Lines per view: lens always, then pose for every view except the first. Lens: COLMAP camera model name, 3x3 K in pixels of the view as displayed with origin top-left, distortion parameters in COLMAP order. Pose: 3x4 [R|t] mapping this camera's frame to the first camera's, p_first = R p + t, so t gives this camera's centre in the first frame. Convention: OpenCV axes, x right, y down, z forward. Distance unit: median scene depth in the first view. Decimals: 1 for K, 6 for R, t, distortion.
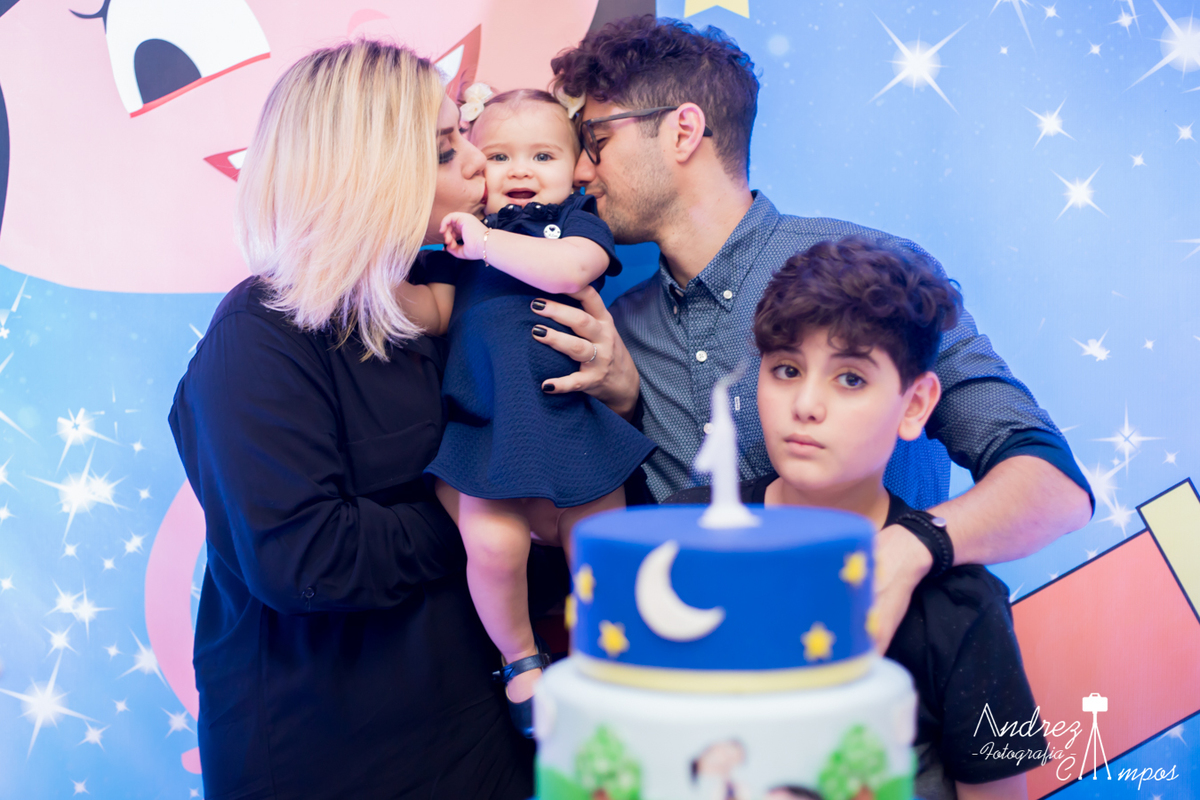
lens RADIAL K [[1742.3, 0, 599.9], [0, 1742.3, 401.2], [0, 0, 1]] dist [0.000827, 0.000000]
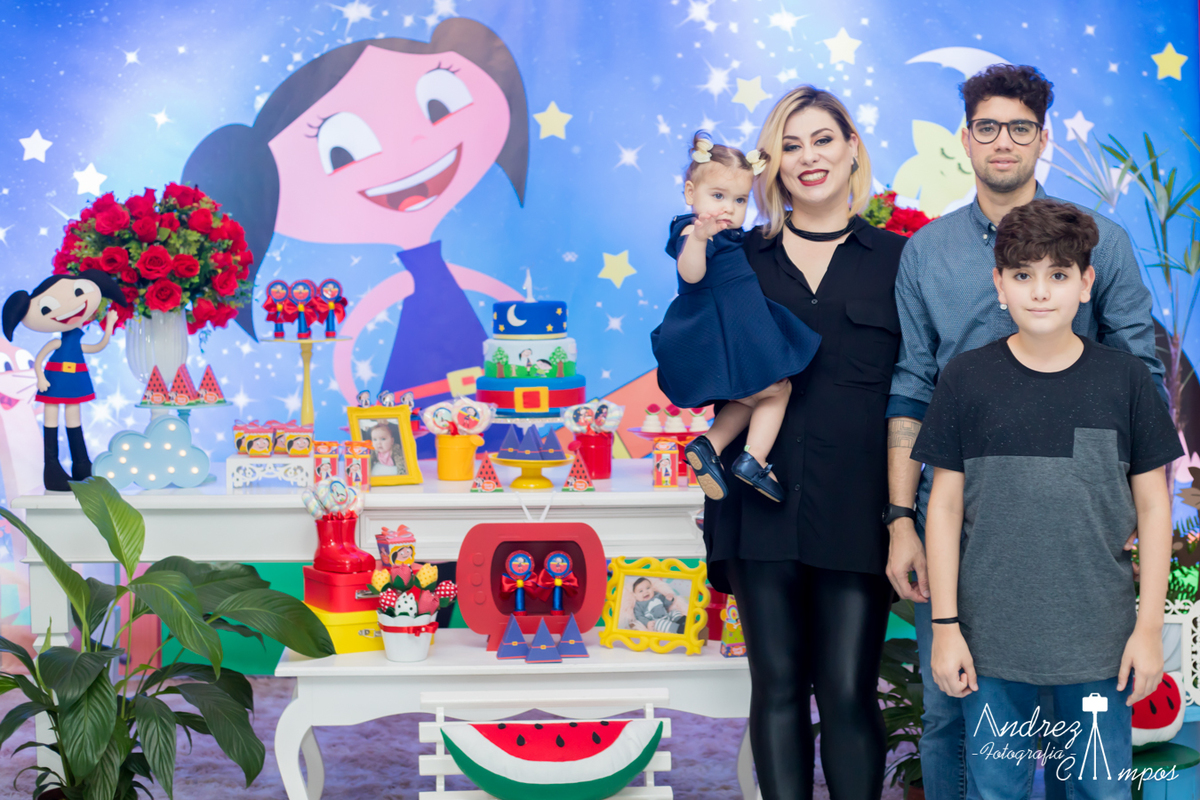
lens RADIAL K [[1742.3, 0, 600.3], [0, 1742.3, 398.6], [0, 0, 1]] dist [0.000827, 0.000000]
pose [[0.999547, -0.003705, 0.029875, 0.119121], [0.002712, 0.999445, 0.033199, 0.167648], [-0.029981, -0.033103, 0.999002, -3.210007]]
